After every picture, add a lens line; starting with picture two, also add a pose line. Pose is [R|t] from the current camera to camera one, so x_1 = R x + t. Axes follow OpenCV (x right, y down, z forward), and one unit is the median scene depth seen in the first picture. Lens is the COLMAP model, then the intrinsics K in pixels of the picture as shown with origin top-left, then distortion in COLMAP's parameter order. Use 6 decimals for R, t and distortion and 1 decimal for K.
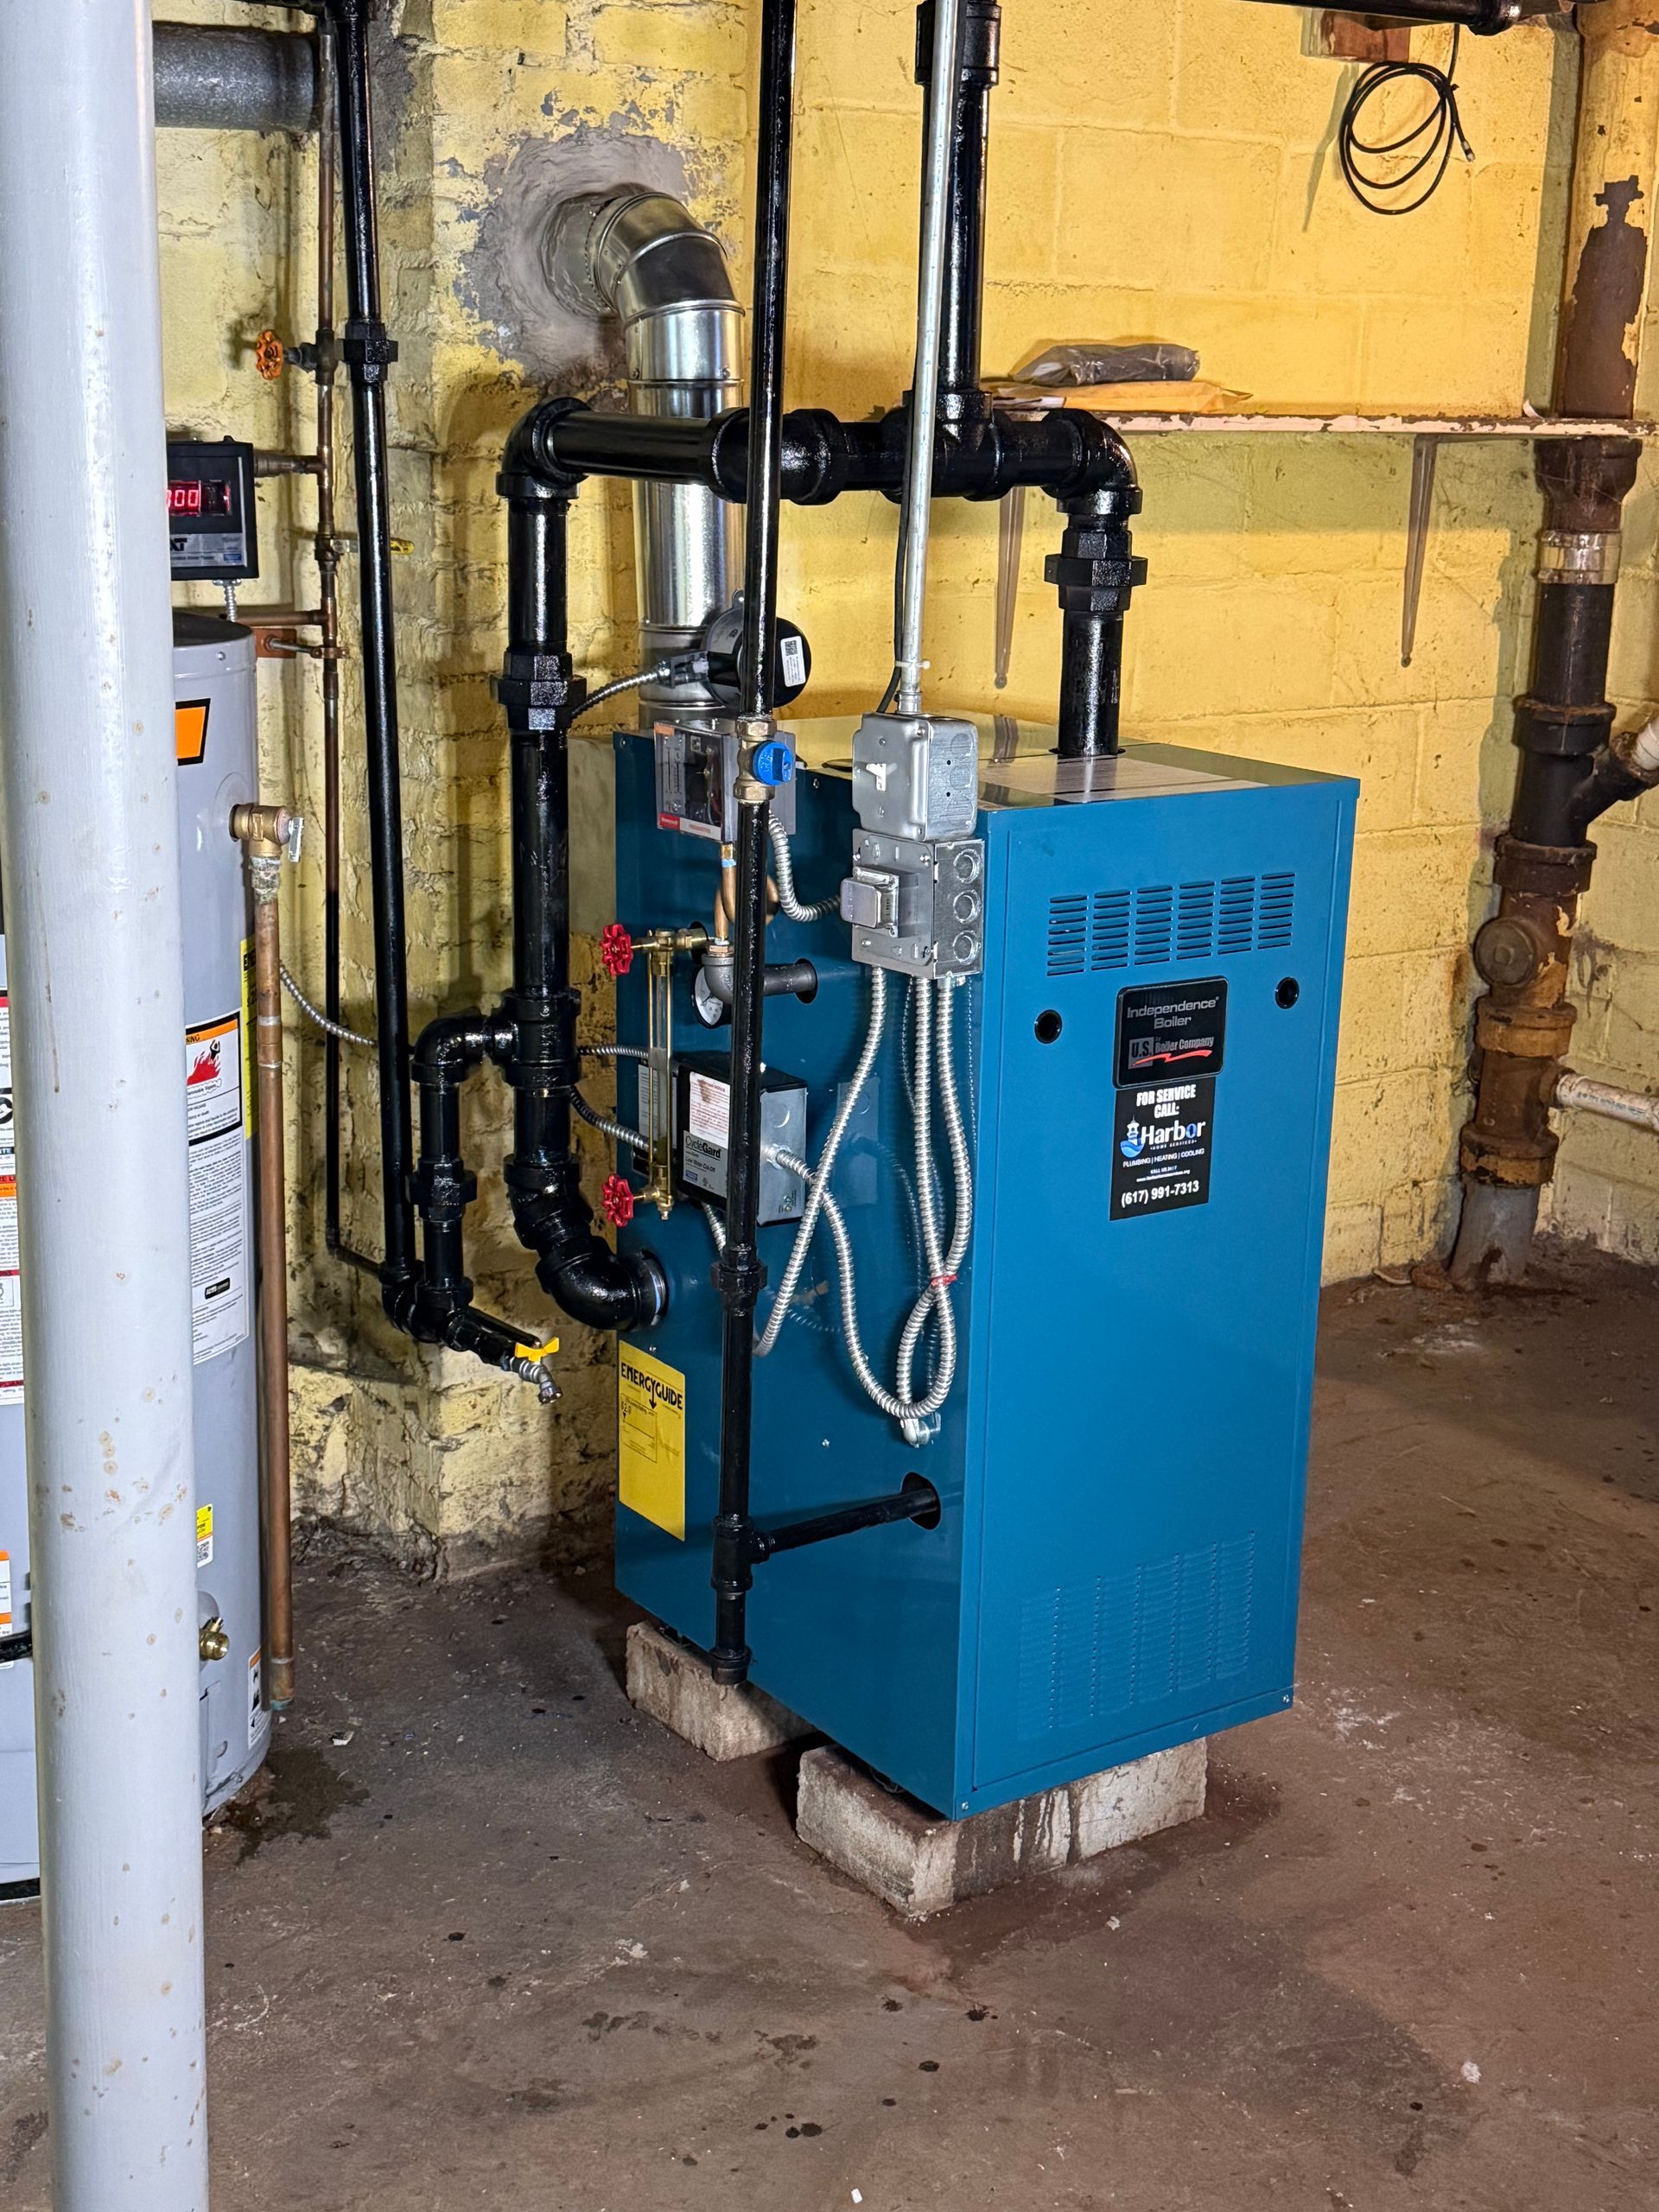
lens RADIAL K [[2846.6, 0, 829.5], [0, 2846.6, 1106.0], [0, 0, 1]] dist [0.126596, -0.026040]
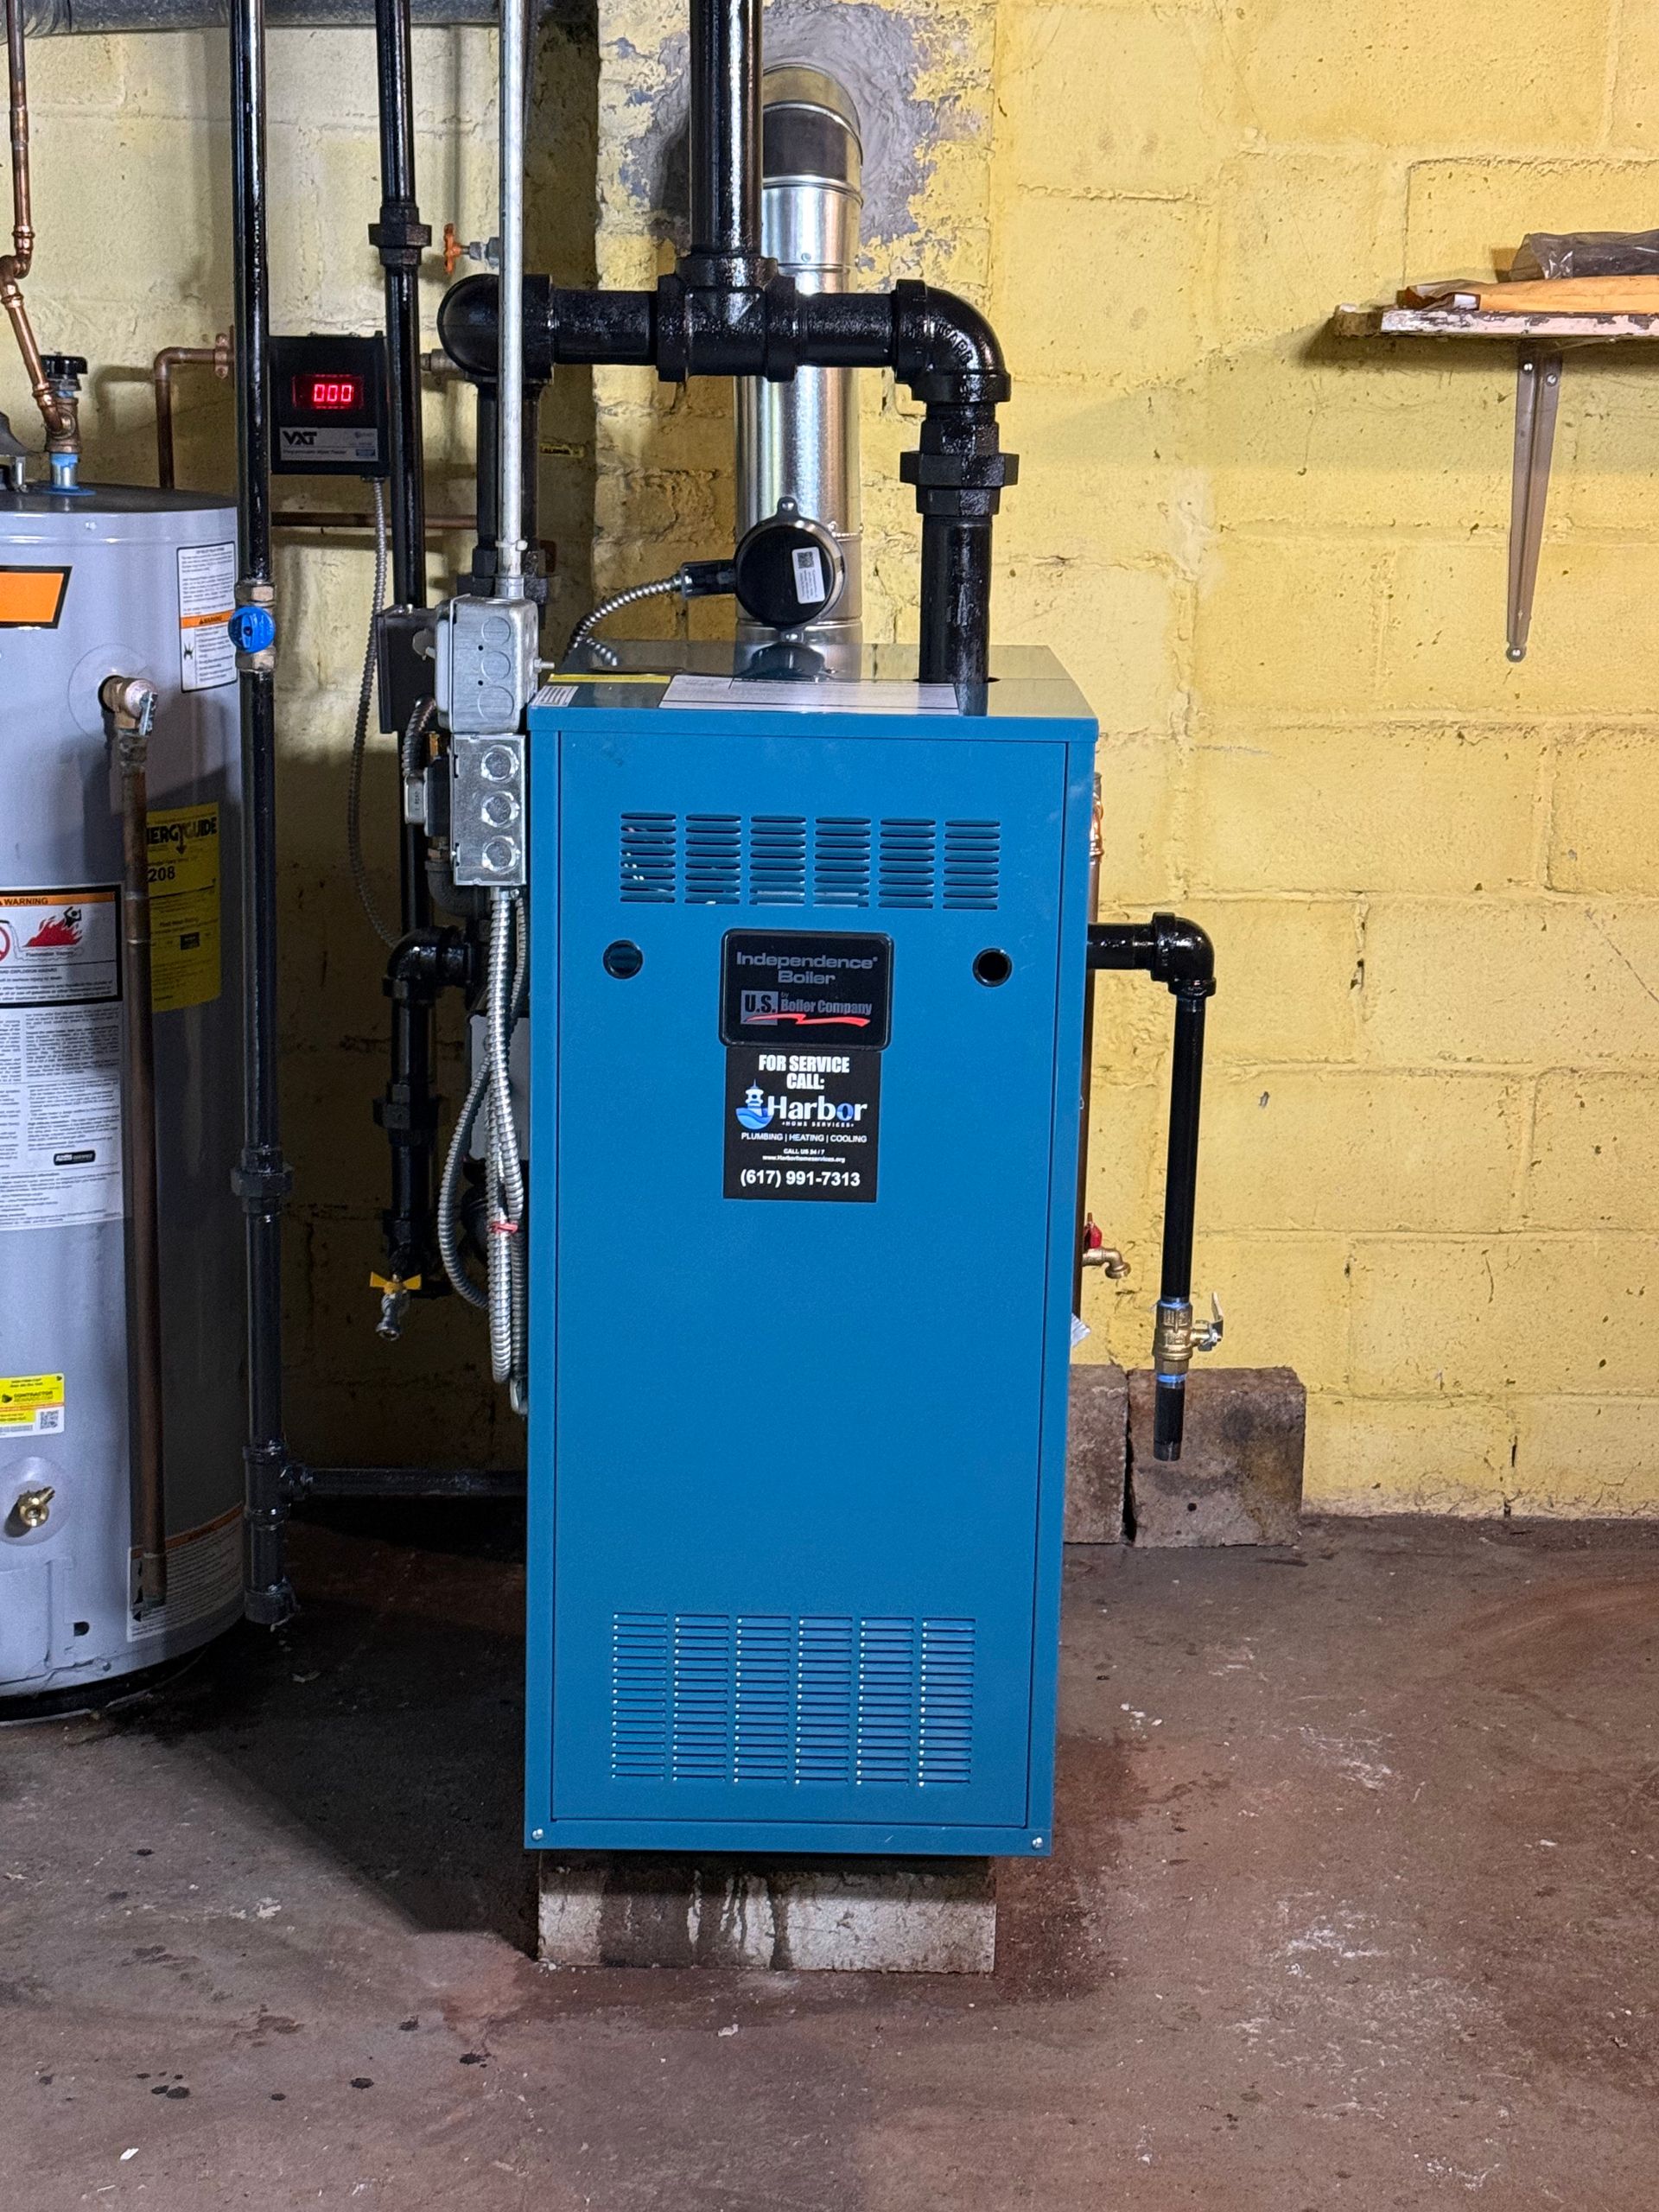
lens RADIAL K [[3448.7, 0, 829.5], [0, 3448.7, 1106.0], [0, 0, 1]] dist [0.102595, 0.157449]
pose [[0.820153, 0.120061, -0.559405, 0.685081], [-0.144788, 0.989463, 0.000086, 0.007349], [0.553521, 0.080924, 0.828895, 0.139845]]
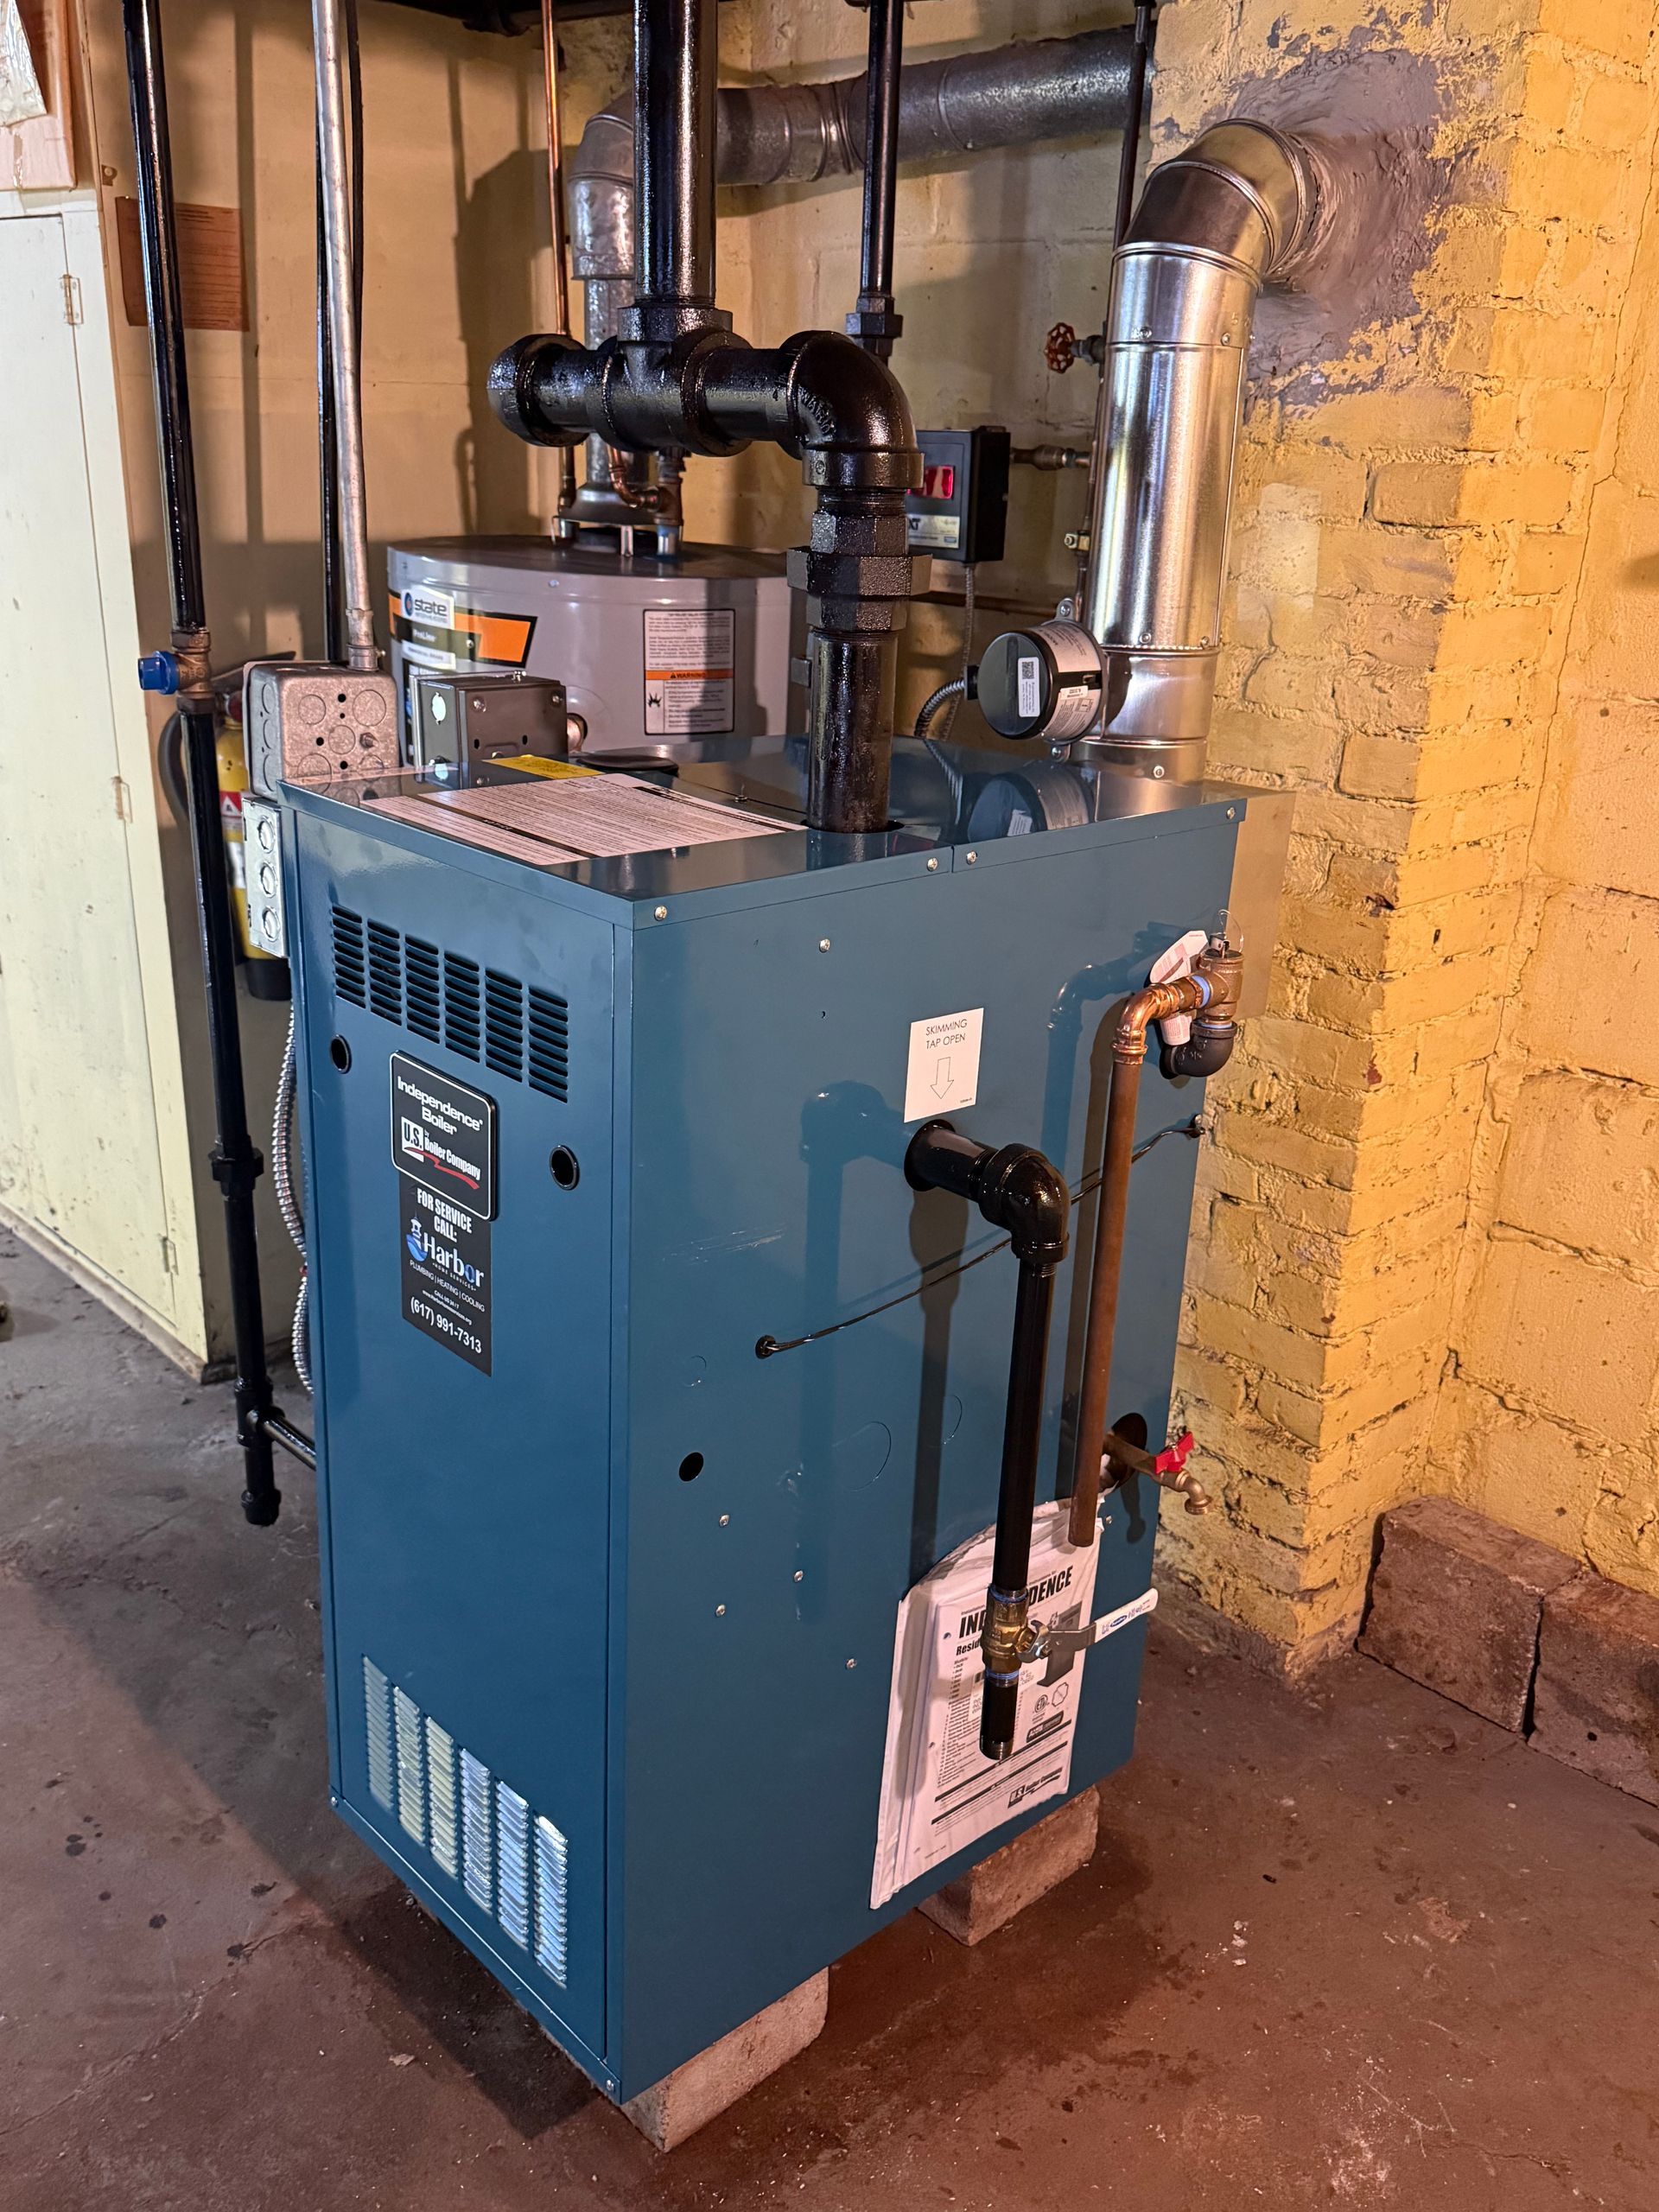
lens RADIAL K [[1915.8, 0, 829.5], [0, 1915.8, 1106.0], [0, 0, 1]] dist [0.025078, -0.017296]
pose [[0.138015, 0.320249, -0.937226, 0.603167], [-0.282107, 0.919795, 0.272750, -0.199404], [0.949404, 0.226754, 0.217290, 0.949041]]
